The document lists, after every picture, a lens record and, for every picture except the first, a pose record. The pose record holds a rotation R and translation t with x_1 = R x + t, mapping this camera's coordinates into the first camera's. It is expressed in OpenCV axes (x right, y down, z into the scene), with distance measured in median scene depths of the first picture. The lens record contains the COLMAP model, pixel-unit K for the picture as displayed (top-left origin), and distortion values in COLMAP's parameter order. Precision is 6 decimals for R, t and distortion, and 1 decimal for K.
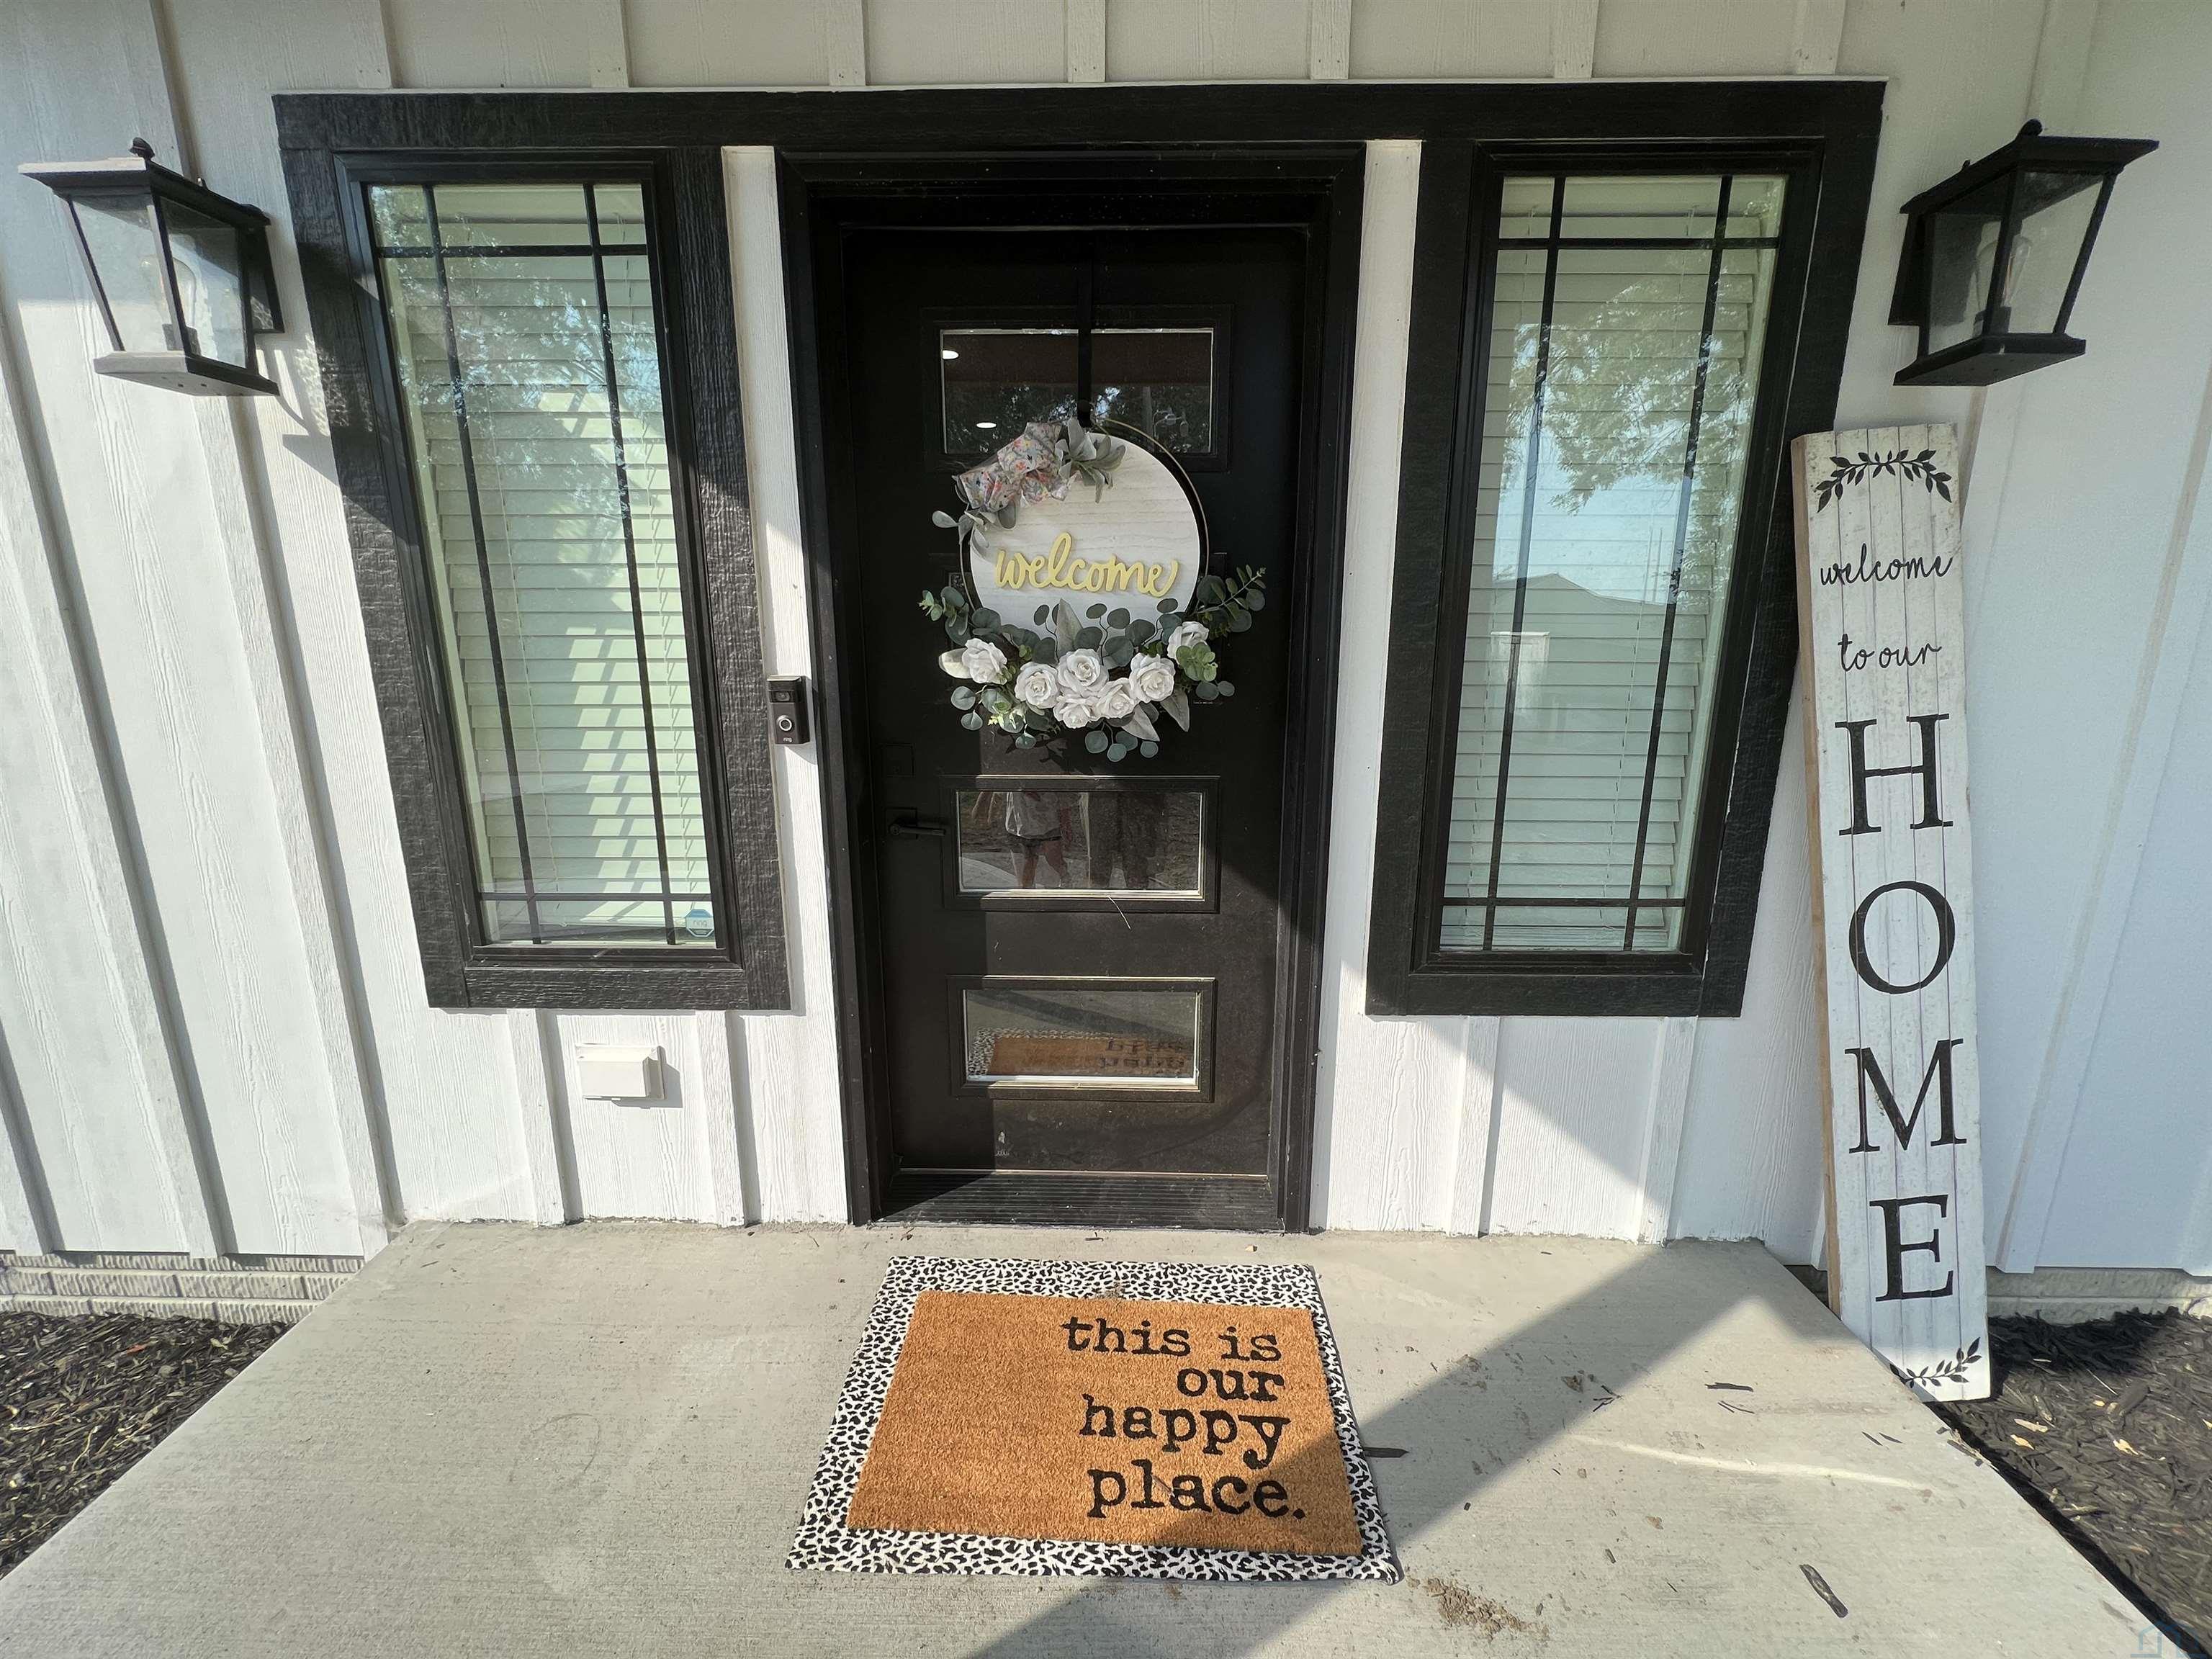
lens RADIAL K [[889.0, 0, 1095.0], [0, 889.0, 831.8], [0, 0, 1]] dist [-0.001129, -0.000588]
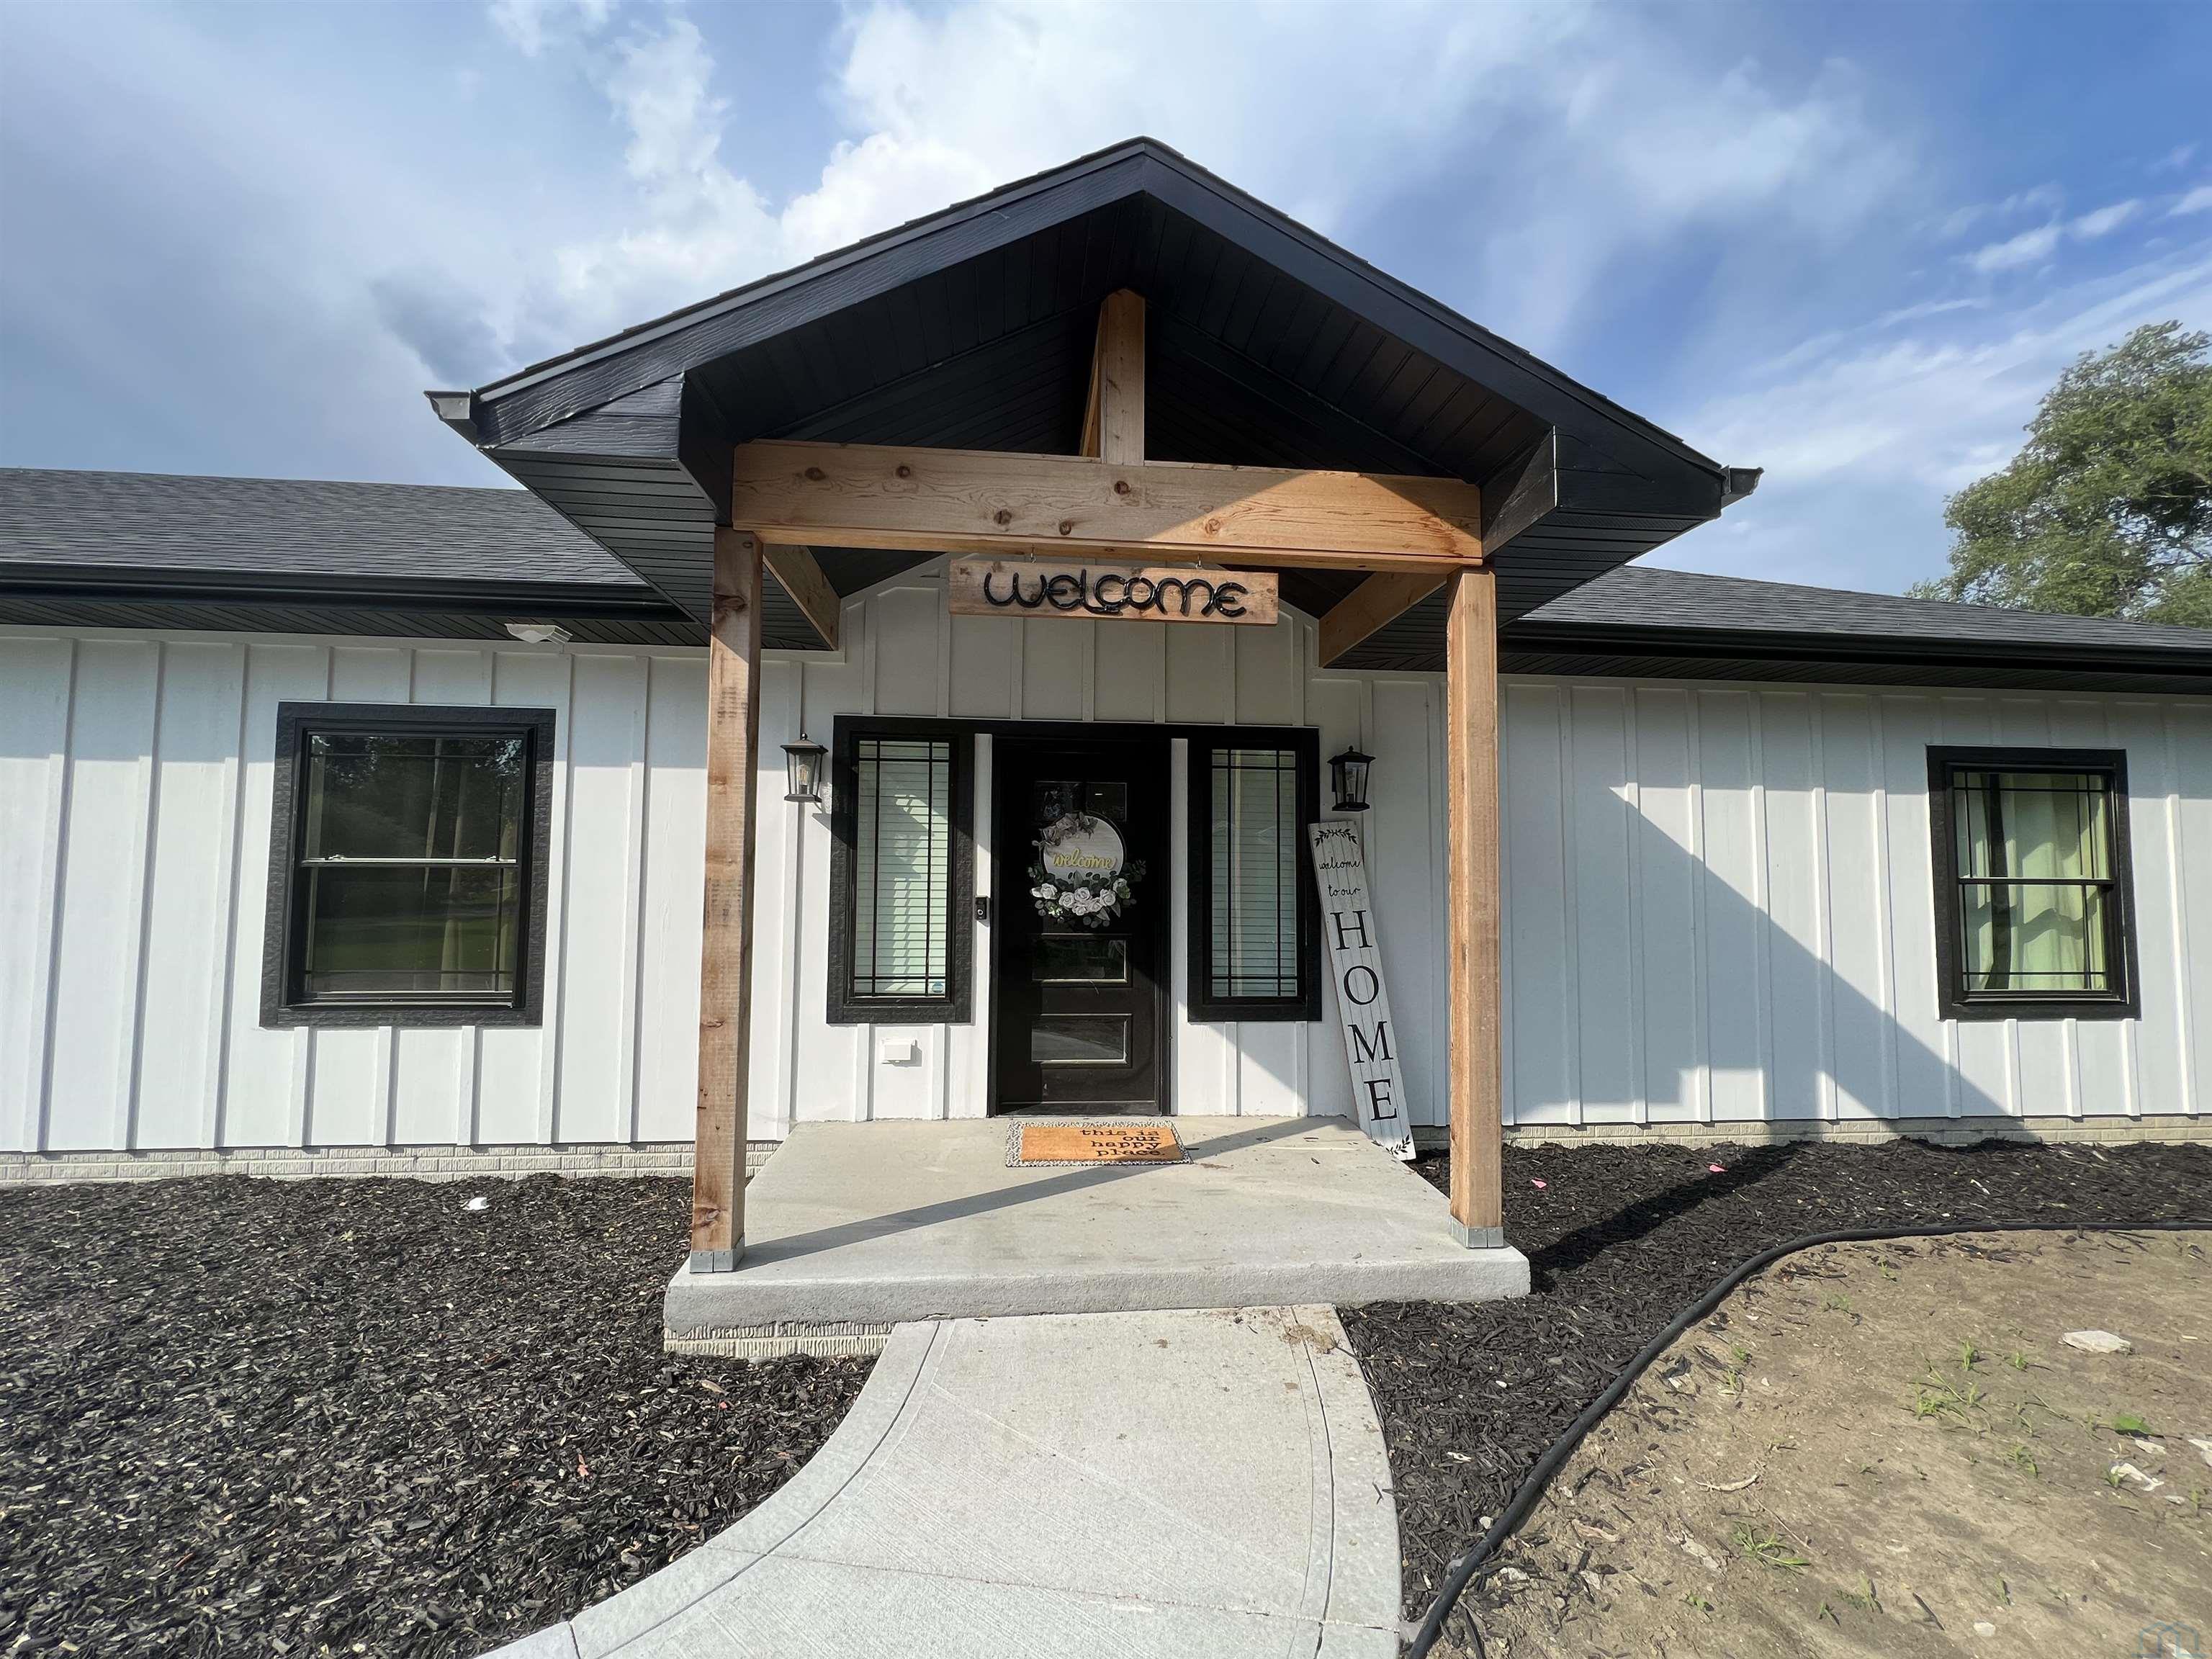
lens RADIAL K [[889.0, 0, 1101.8], [0, 889.0, 819.5], [0, 0, 1]] dist [-0.001129, -0.000588]
pose [[0.993405, 0.017031, 0.113389, -0.281359], [0.015014, 0.961072, -0.275891, 0.370610], [-0.113673, 0.275774, 0.954477, -1.778000]]
